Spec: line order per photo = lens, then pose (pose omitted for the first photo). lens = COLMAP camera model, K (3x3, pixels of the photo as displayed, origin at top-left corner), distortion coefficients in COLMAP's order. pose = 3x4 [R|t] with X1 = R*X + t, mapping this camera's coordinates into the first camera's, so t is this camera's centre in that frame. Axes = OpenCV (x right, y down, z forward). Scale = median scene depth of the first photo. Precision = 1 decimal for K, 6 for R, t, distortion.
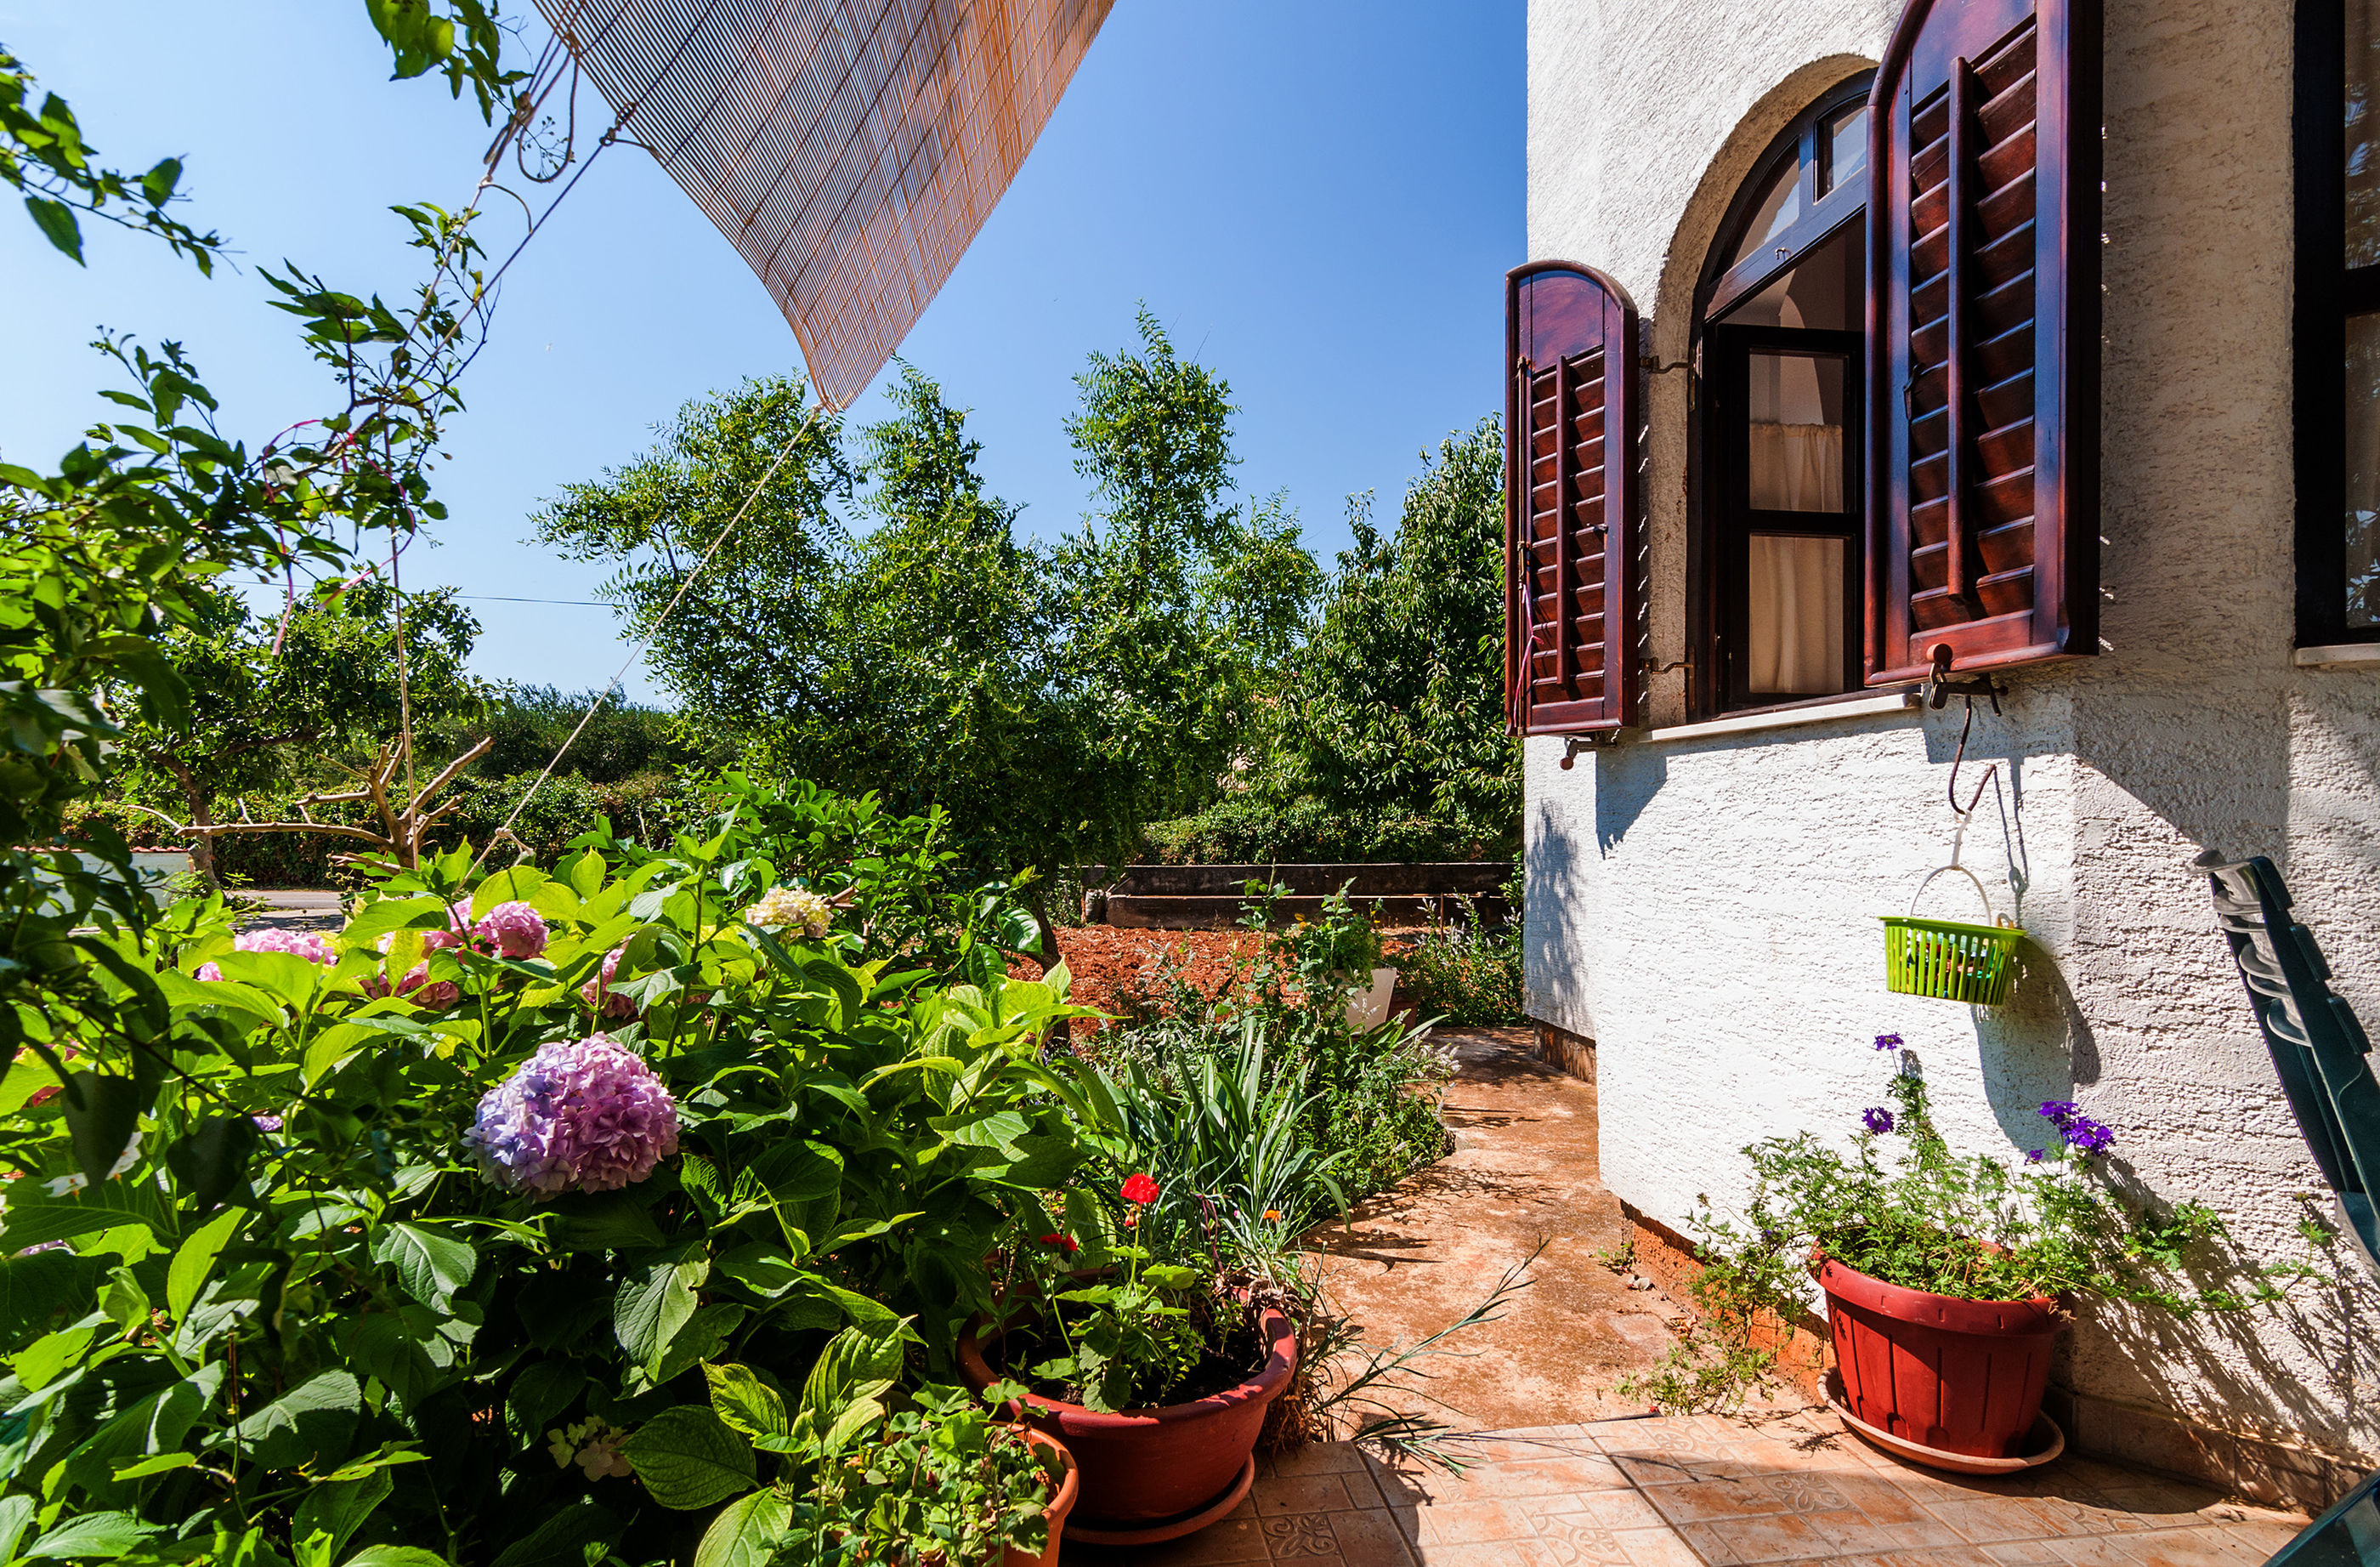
lens RADIAL K [[1128.0, 0, 1186.4], [0, 1128.0, 802.1], [0, 0, 1]] dist [-0.004001, -0.000007]
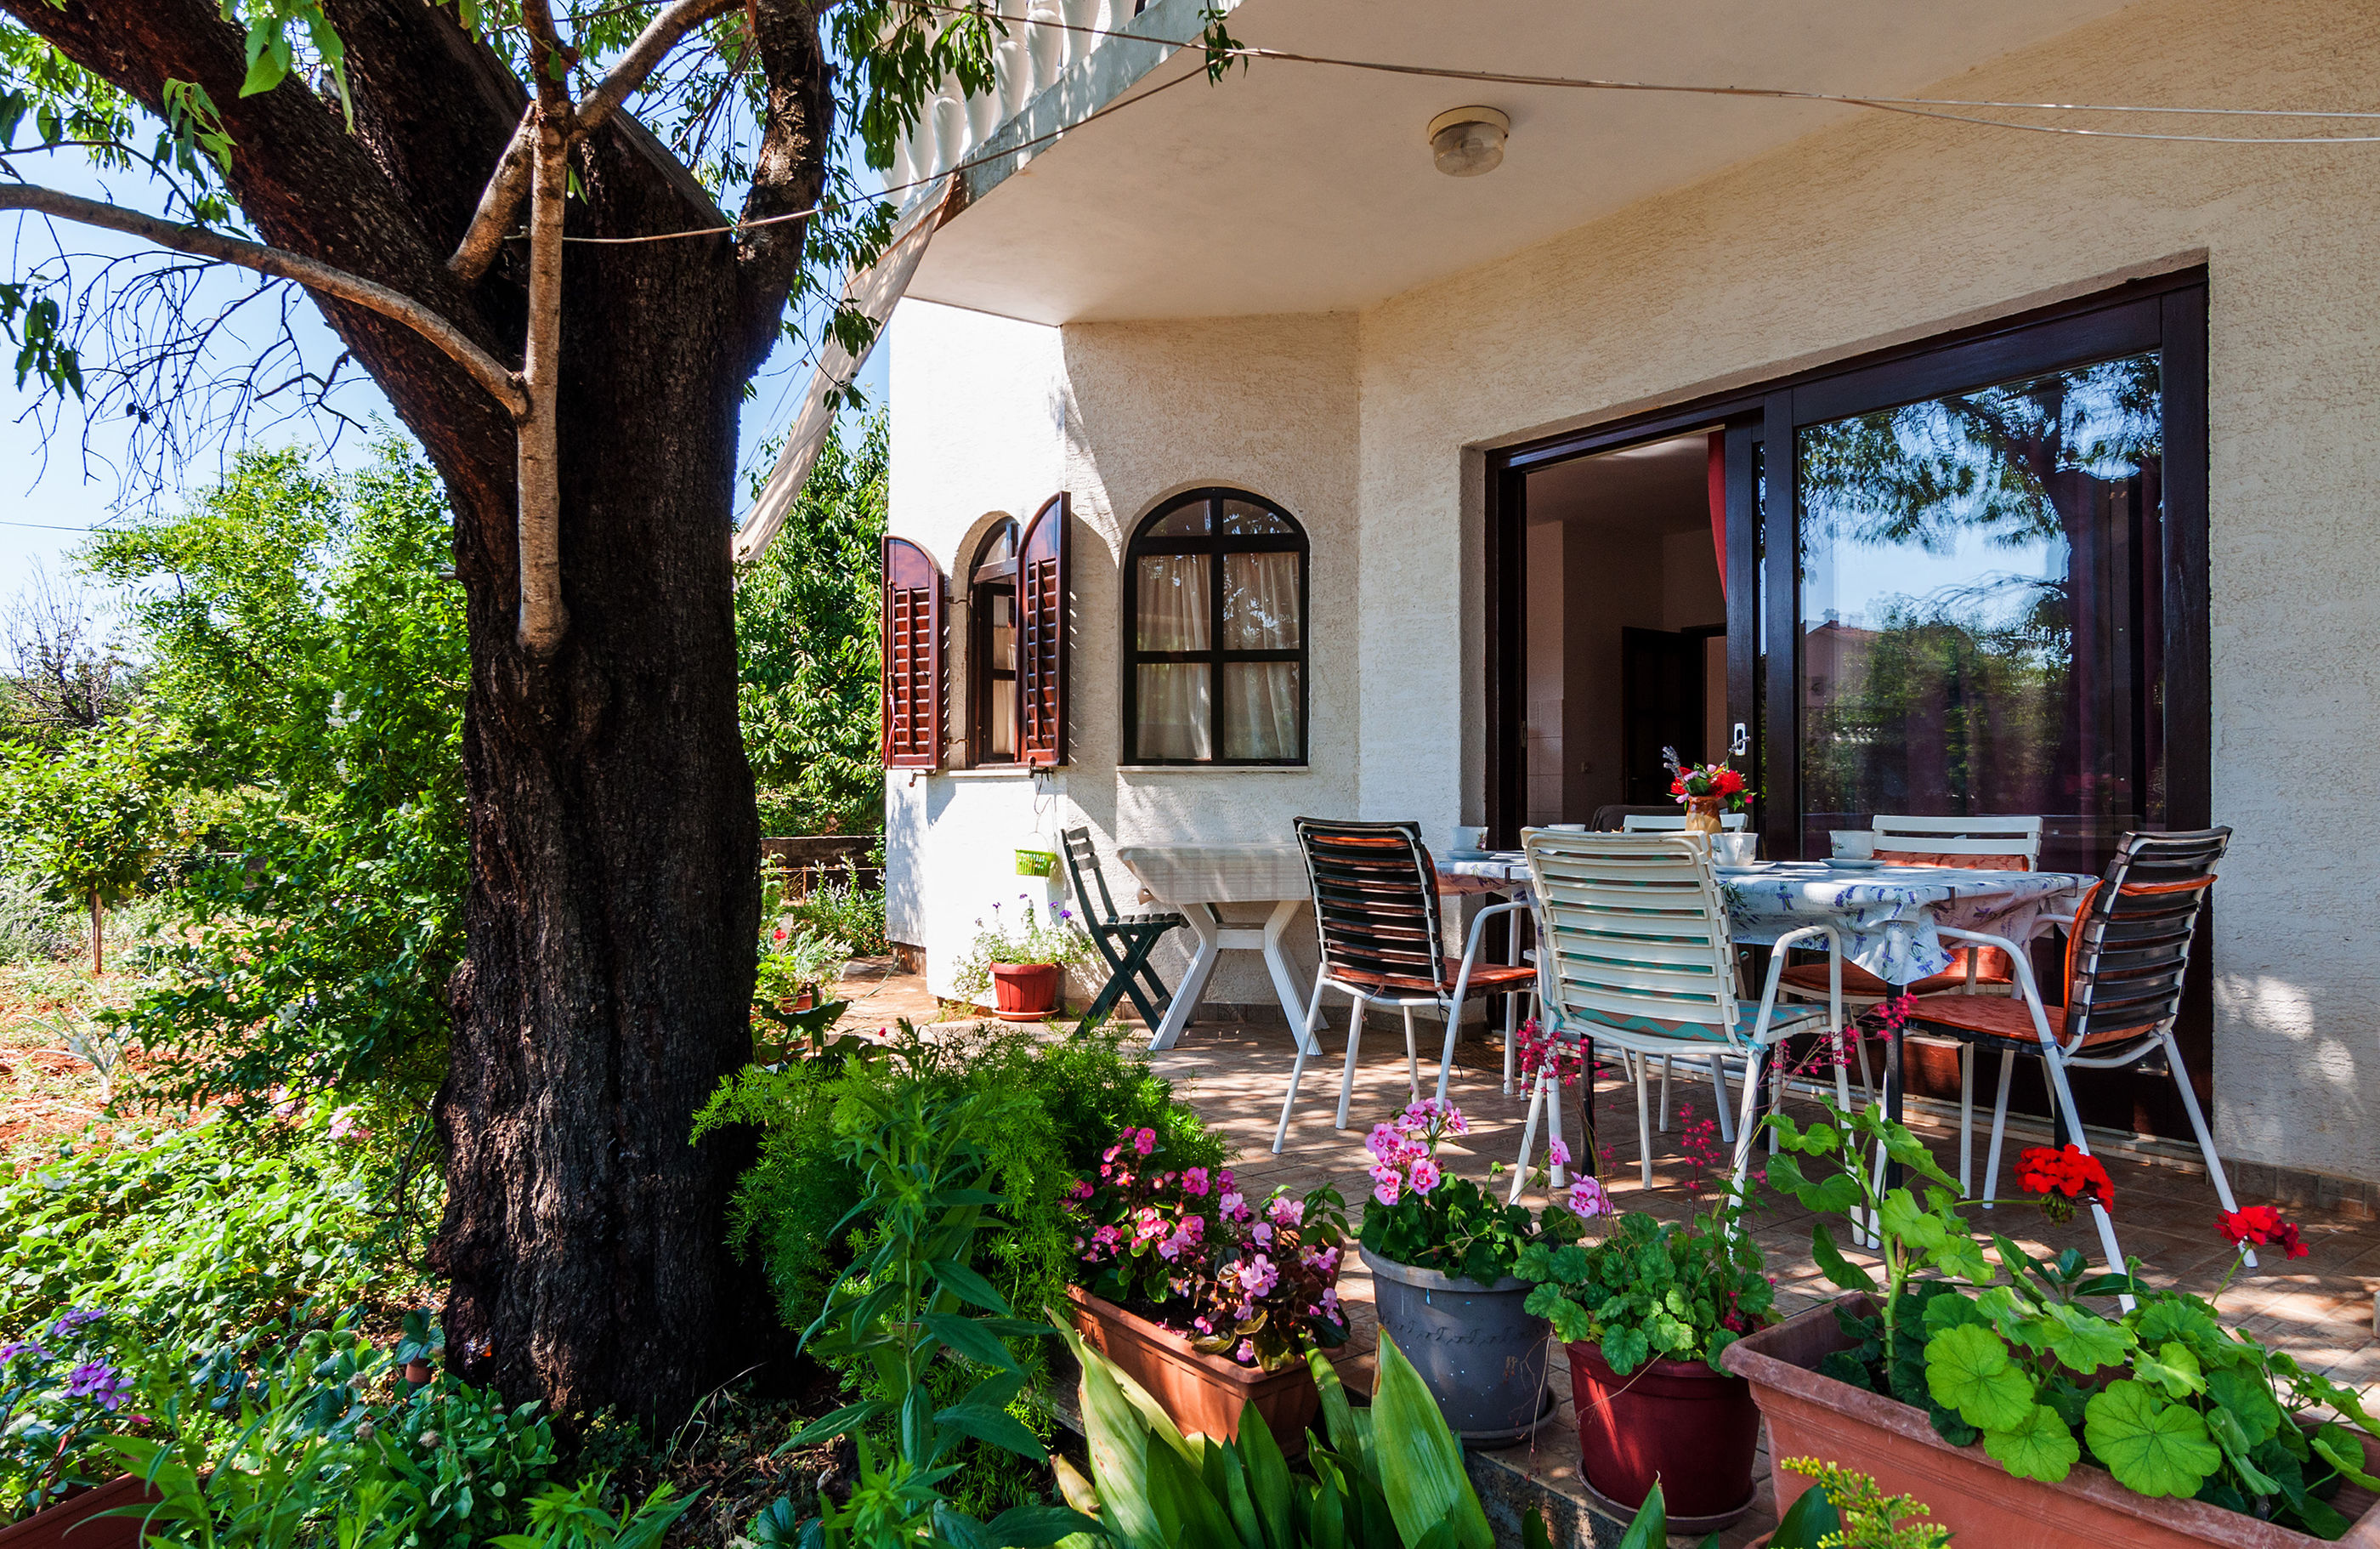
lens RADIAL K [[1472.4, 0, 1186.2], [0, 1472.4, 776.6], [0, 0, 1]] dist [-0.003422, 0.000172]
pose [[0.877148, -0.002843, 0.480213, -0.514999], [-0.003151, 0.999927, 0.011675, -0.082658], [-0.480211, -0.011754, 0.877074, -1.603385]]
